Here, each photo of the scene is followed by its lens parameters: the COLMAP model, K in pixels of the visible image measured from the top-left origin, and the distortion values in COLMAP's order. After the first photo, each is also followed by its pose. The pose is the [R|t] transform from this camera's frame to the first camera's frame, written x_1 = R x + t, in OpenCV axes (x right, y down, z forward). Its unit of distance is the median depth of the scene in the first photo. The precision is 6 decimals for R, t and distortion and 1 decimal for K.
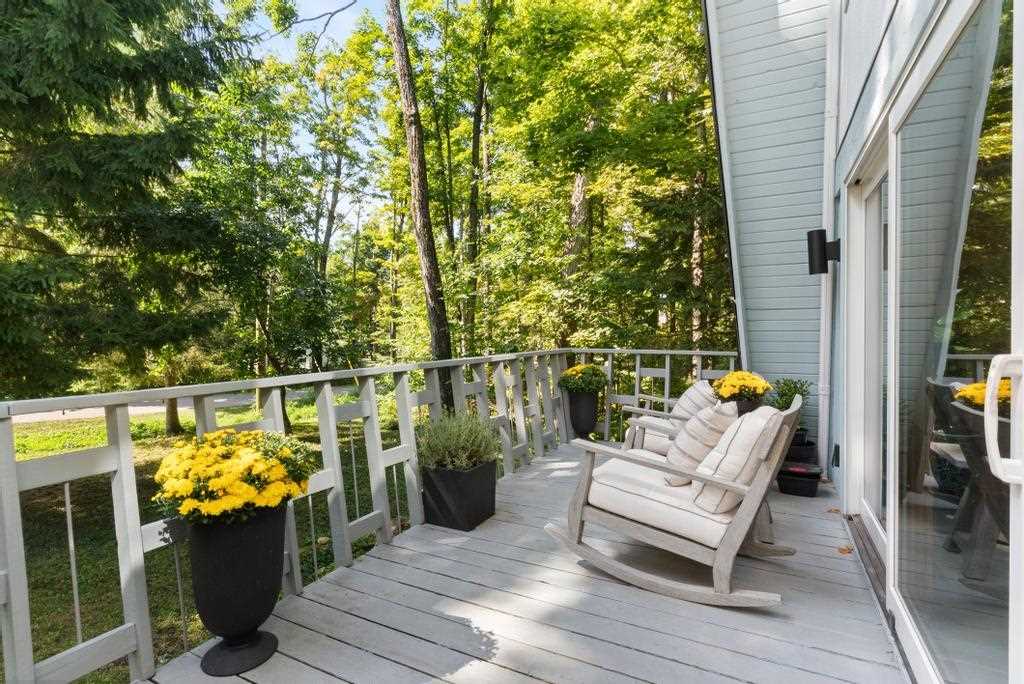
lens RADIAL K [[489.2, 0, 513.2], [0, 489.2, 337.5], [0, 0, 1]] dist [0.008714, -0.006935]
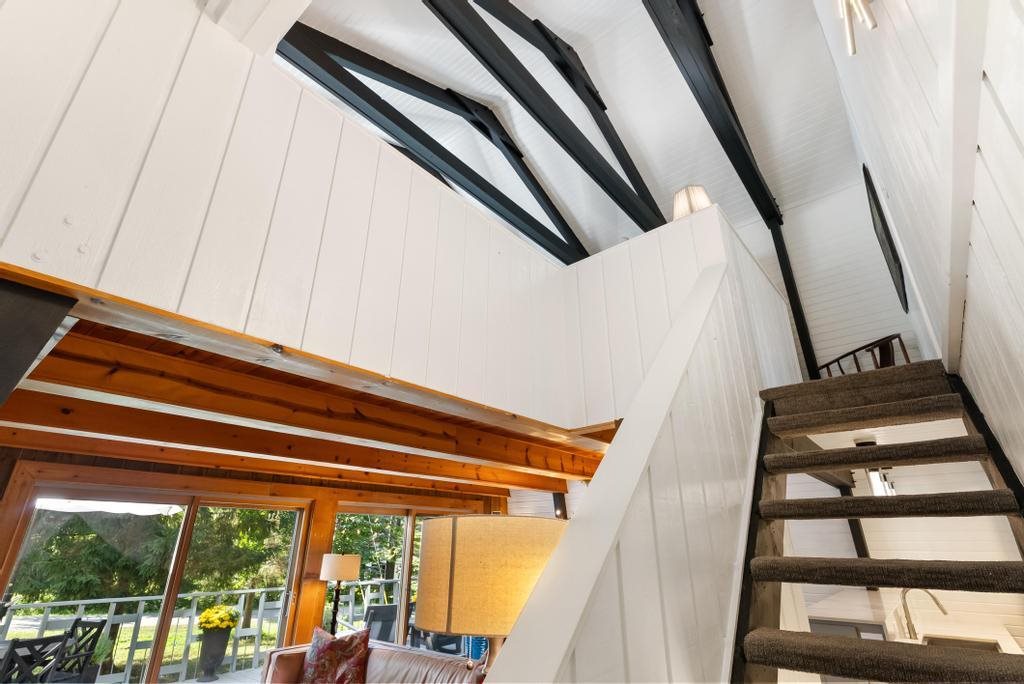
lens RADIAL K [[489.2, 0, 521.5], [0, 489.2, 341.8], [0, 0, 1]] dist [0.008714, -0.006935]
pose [[0.980919, -0.075593, -0.179119, 0.739970], [0.001031, 0.923324, -0.384020, -0.066960], [0.194415, 0.376508, 0.905784, -0.797359]]
